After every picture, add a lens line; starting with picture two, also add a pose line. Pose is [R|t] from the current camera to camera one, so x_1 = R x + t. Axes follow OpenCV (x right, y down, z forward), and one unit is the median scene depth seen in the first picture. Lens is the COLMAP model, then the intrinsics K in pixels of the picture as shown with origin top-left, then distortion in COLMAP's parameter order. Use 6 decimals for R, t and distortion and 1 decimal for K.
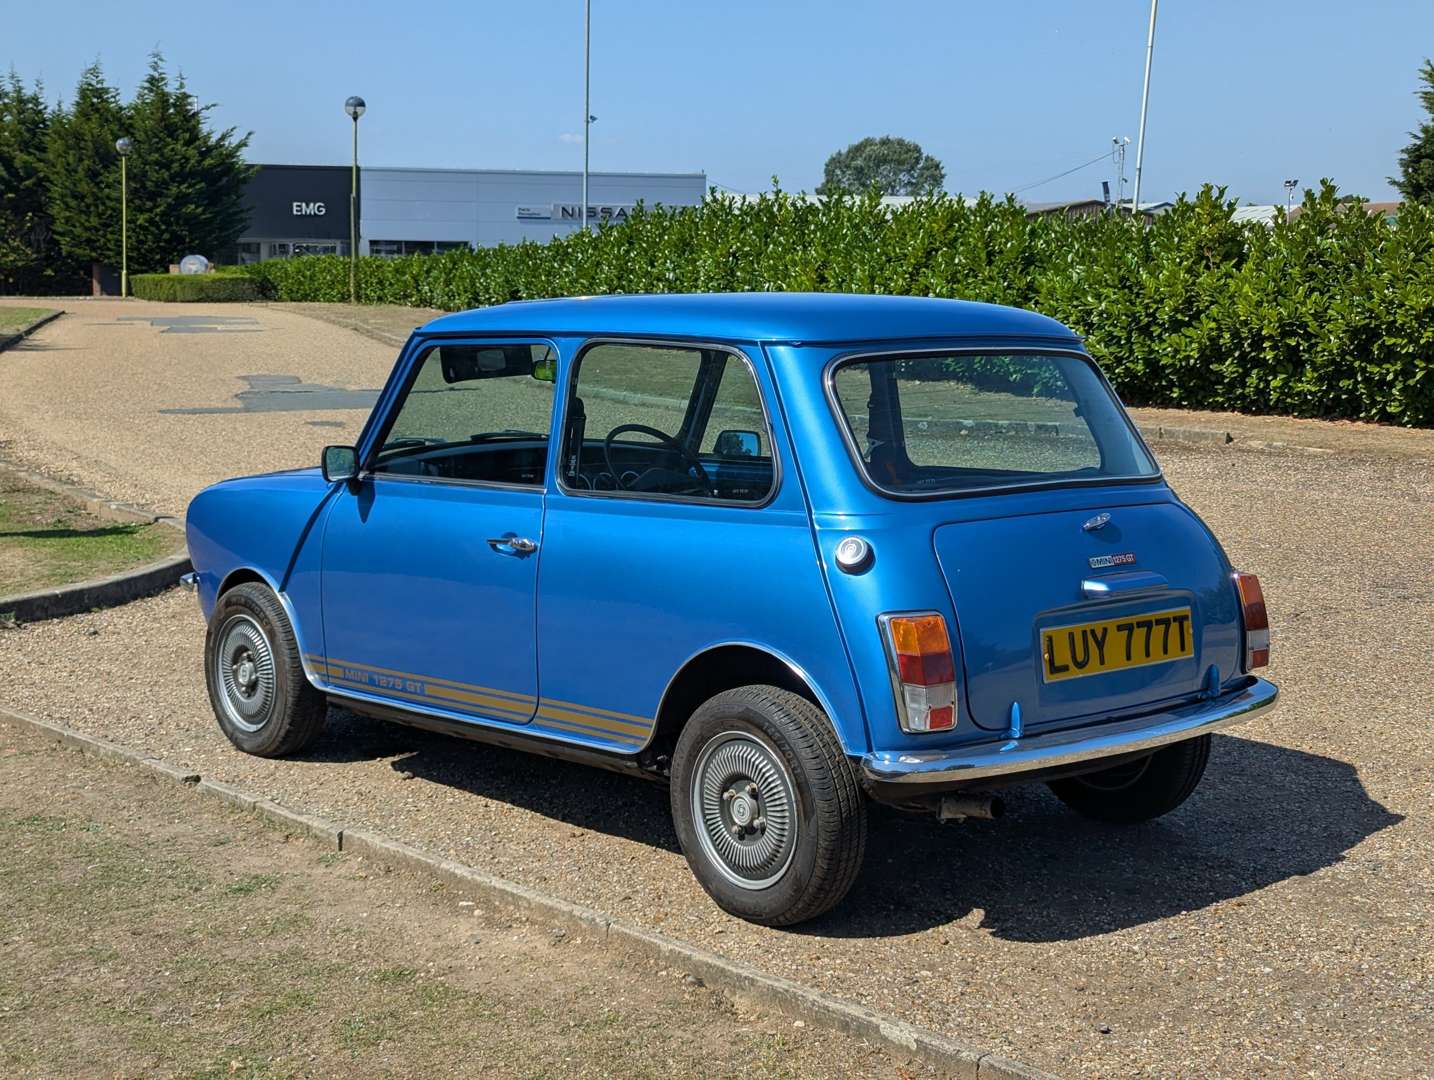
lens RADIAL K [[2024.4, 0, 713.6], [0, 2024.4, 466.3], [0, 0, 1]] dist [0.087591, -0.070403]
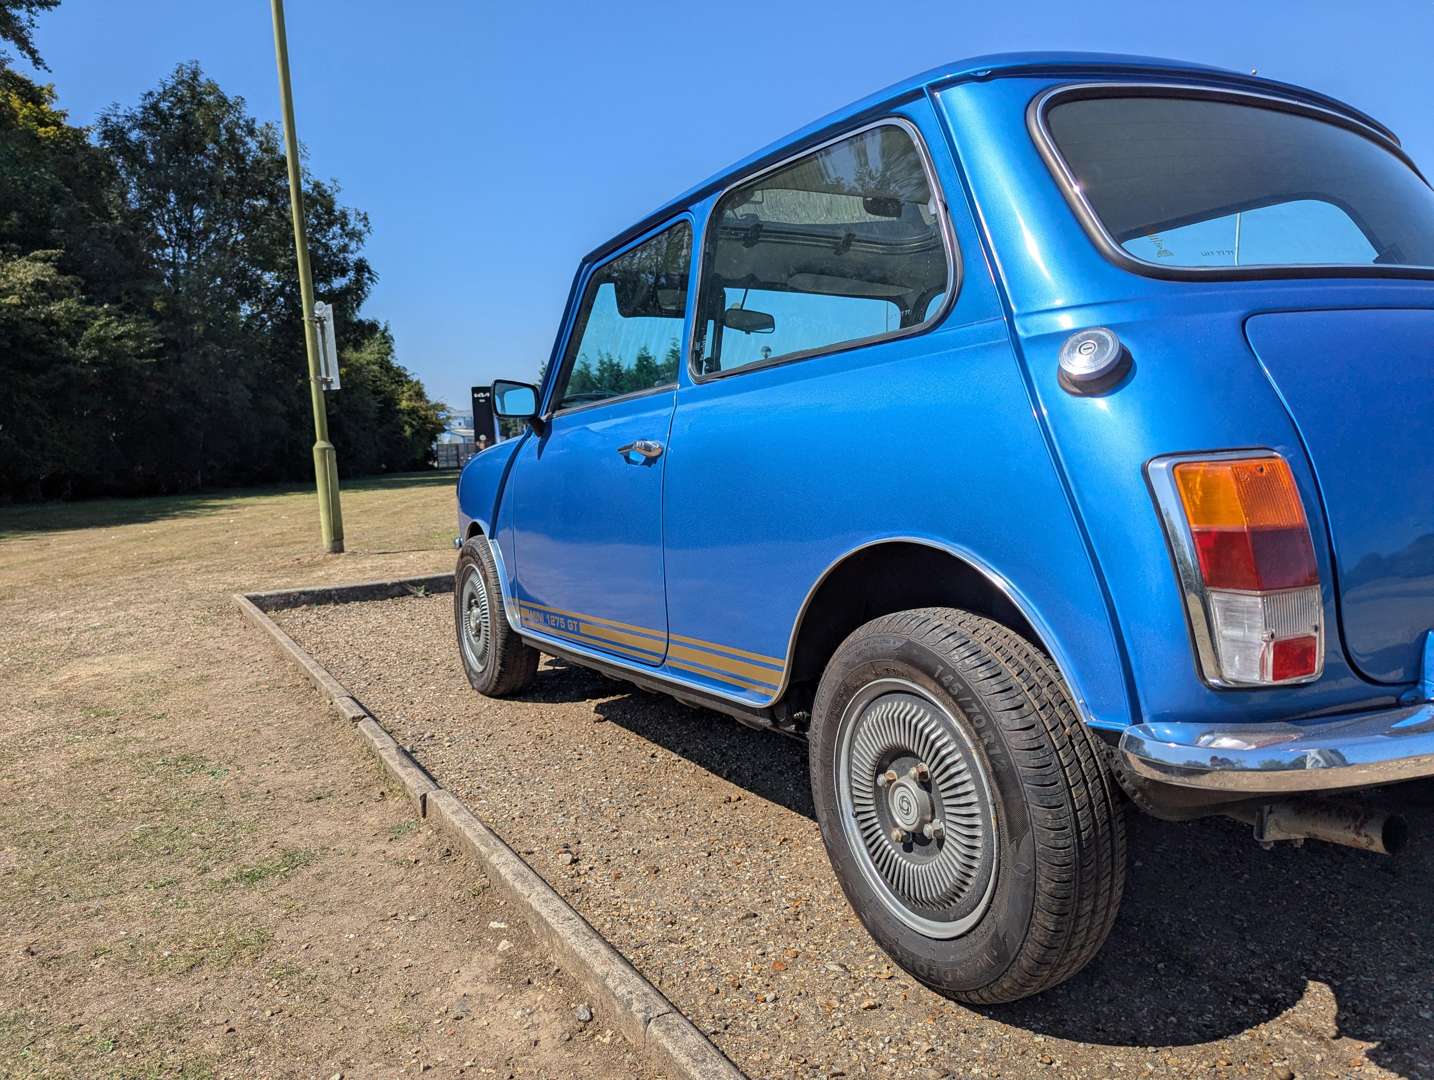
lens RADIAL K [[1015.5, 0, 717.0], [0, 1015.5, 517.8], [0, 0, 1]] dist [0.021433, -0.001152]
pose [[0.971482, -0.020797, -0.236198, 0.031593], [0.014358, 0.999478, -0.028948, 0.084498], [0.236677, 0.024731, 0.971274, 0.644302]]
